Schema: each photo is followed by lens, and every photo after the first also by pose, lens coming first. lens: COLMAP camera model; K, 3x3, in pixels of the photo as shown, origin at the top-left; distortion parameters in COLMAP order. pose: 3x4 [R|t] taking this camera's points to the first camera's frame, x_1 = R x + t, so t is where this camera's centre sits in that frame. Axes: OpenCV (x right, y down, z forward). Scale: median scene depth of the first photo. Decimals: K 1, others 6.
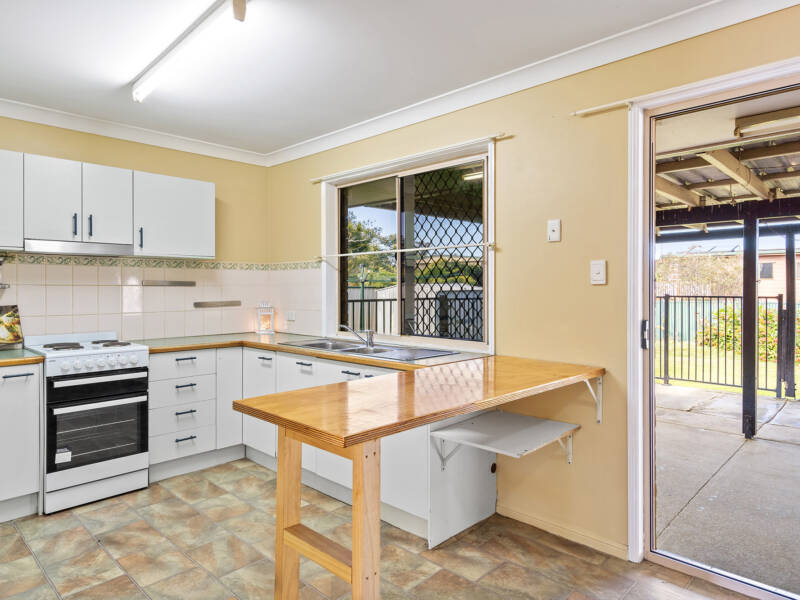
lens RADIAL K [[507.2, 0, 388.5], [0, 507.2, 289.2], [0, 0, 1]] dist [0.009004, -0.001305]
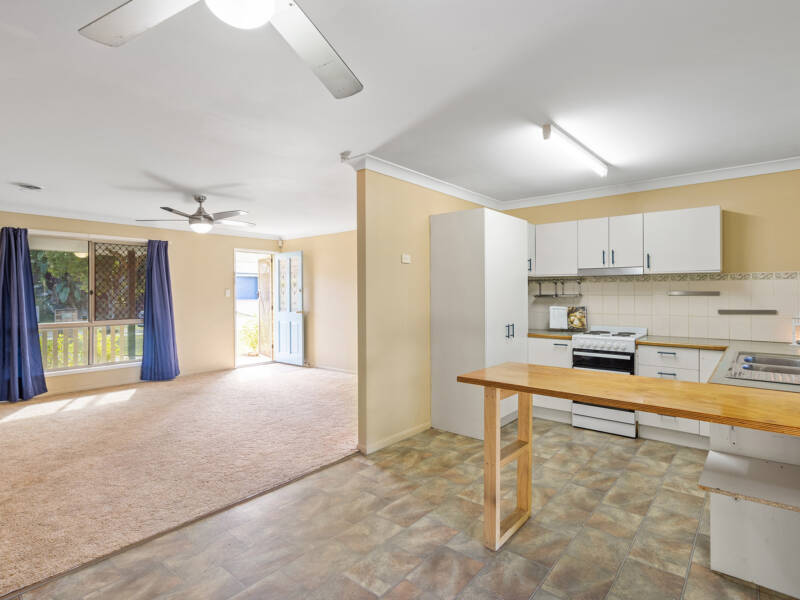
lens RADIAL K [[412.8, 0, 400.8], [0, 412.8, 294.1], [0, 0, 1]] dist [-0.000696, -0.001093]
pose [[0.085254, 0.002713, -0.996356, 0.620048], [0.001613, 0.999995, 0.002861, -0.016729], [0.996358, -0.001851, 0.085249, 0.254948]]
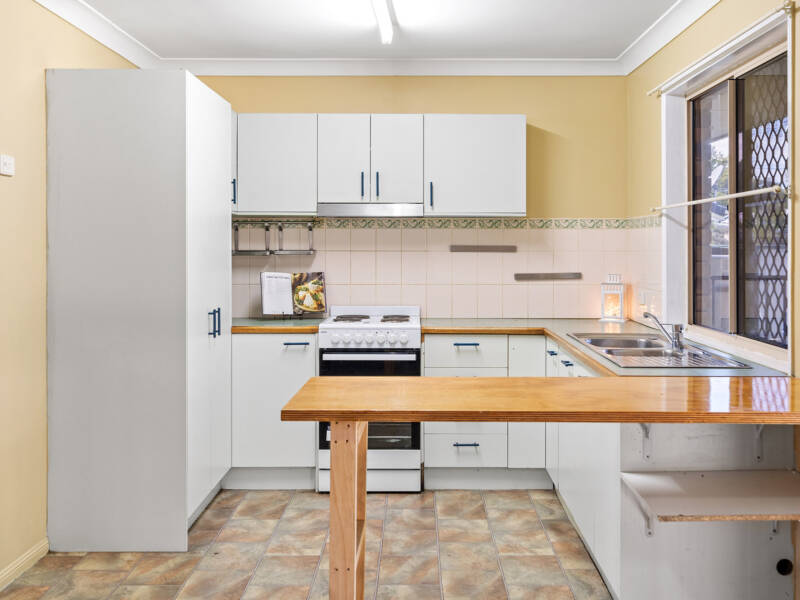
lens RADIAL K [[869.4, 0, 406.6], [0, 869.4, 244.9], [0, 0, 1]] dist [0.005416, 0.000000]
pose [[0.697664, 0.000139, -0.716425, 0.544603], [-0.003061, 0.999991, -0.002787, -0.015605], [0.716418, 0.004138, 0.697659, -0.020432]]
